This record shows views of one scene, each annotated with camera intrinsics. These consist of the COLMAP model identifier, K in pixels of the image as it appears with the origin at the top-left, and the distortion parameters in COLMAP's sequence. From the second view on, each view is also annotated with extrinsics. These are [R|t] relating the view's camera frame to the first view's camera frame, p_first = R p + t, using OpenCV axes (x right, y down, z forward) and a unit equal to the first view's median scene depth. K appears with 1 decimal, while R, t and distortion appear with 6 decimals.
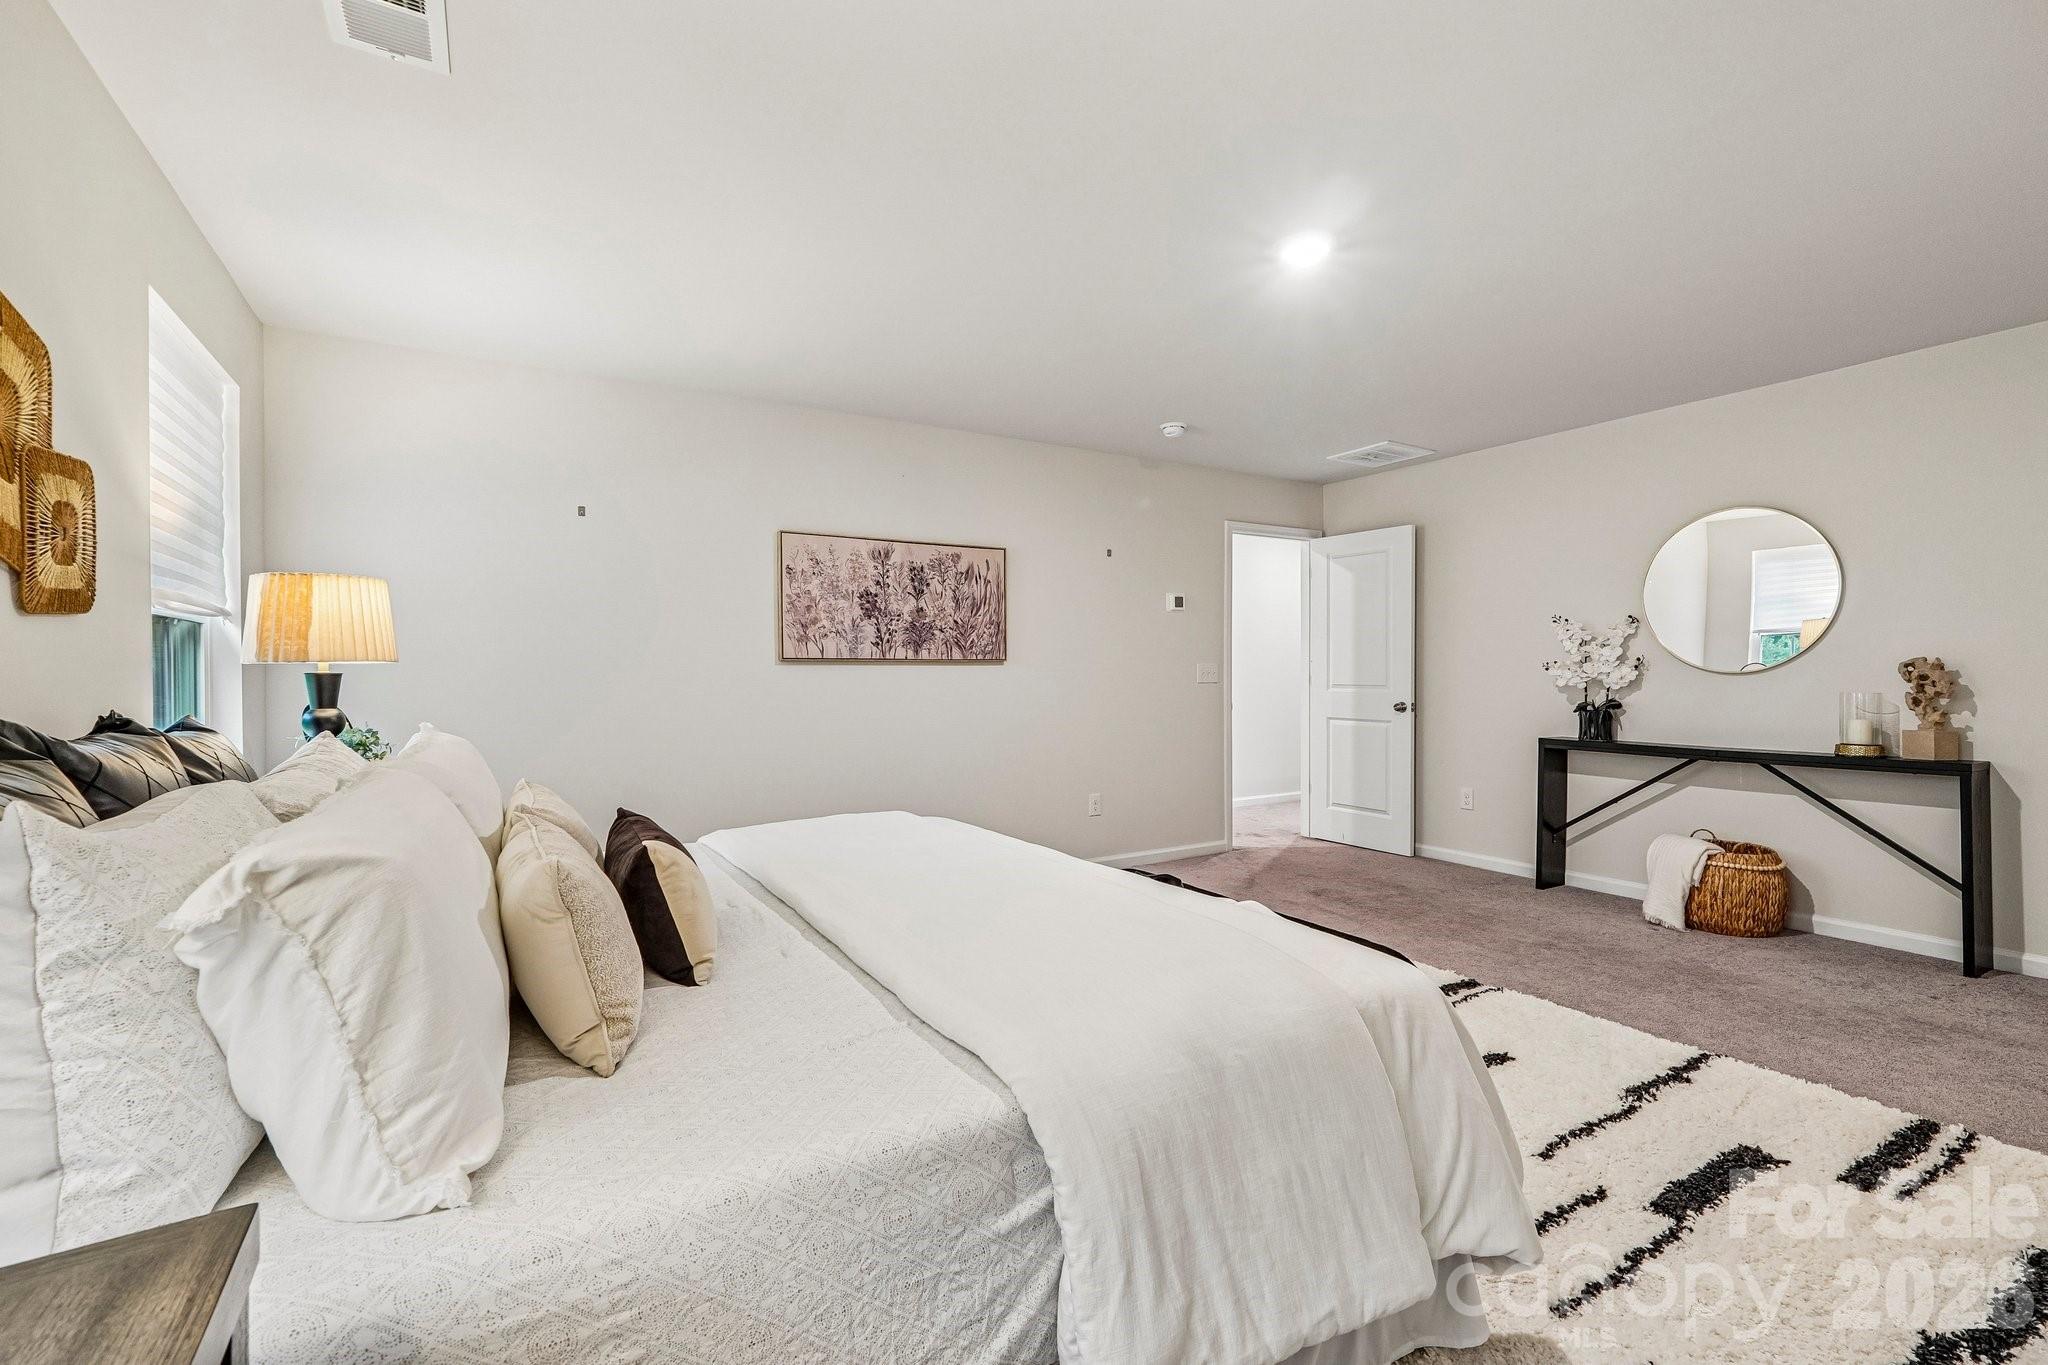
lens RADIAL K [[894.3, 0, 1018.4], [0, 894.3, 676.6], [0, 0, 1]] dist [0.010855, 0.000339]
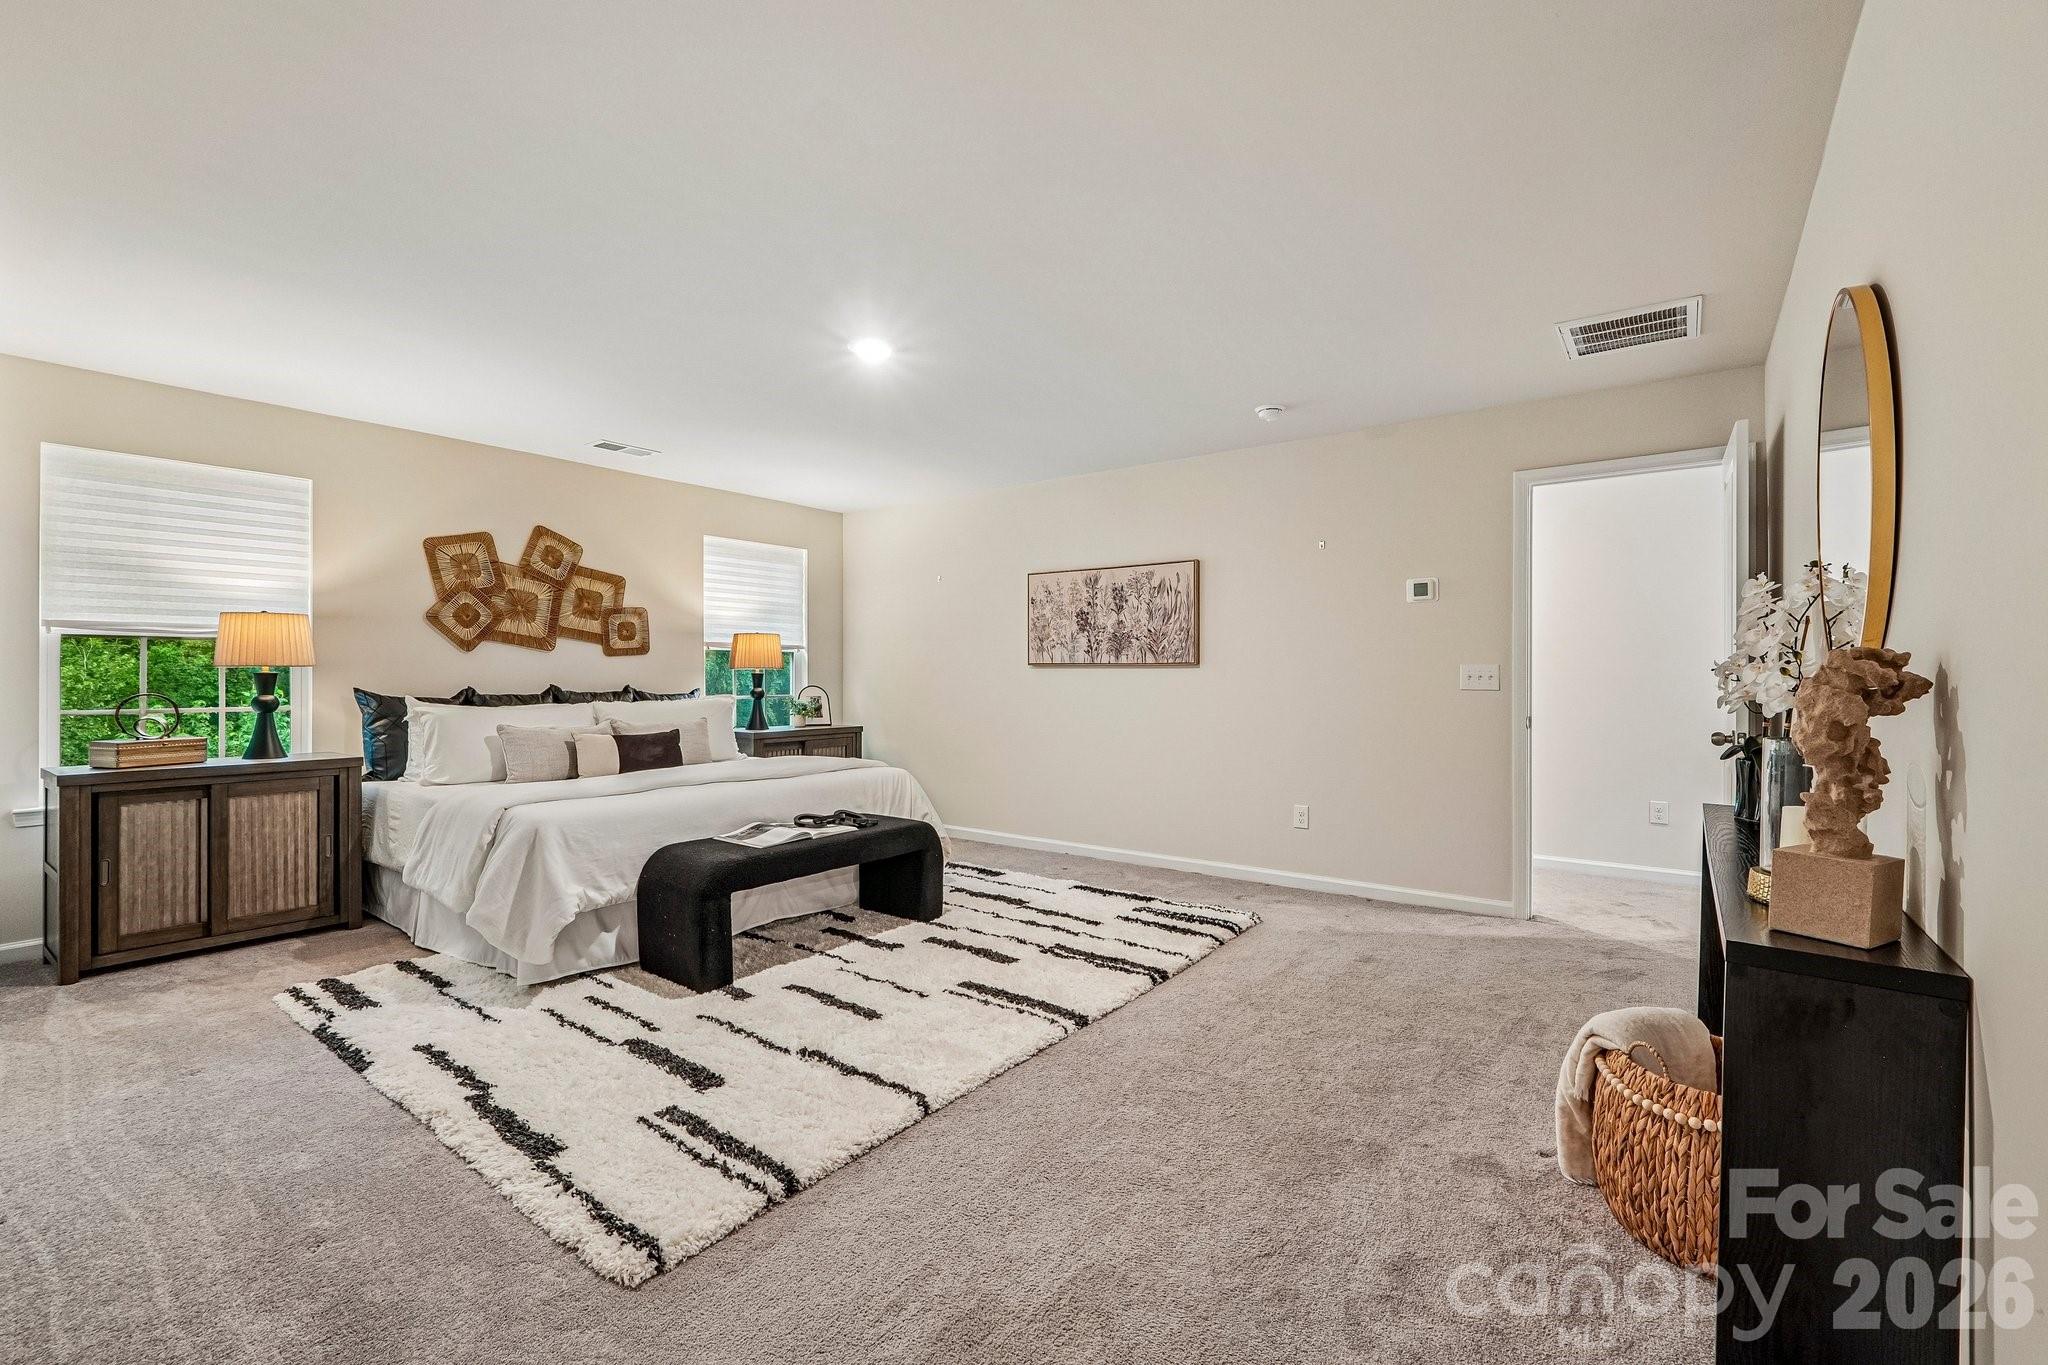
lens RADIAL K [[894.3, 0, 1018.9], [0, 894.3, 672.5], [0, 0, 1]] dist [0.010855, 0.000339]
pose [[0.349949, 0.007020, -0.936742, 0.981159], [-0.007874, 0.999959, 0.004552, -0.011773], [0.936736, 0.005783, 0.349990, 0.455514]]
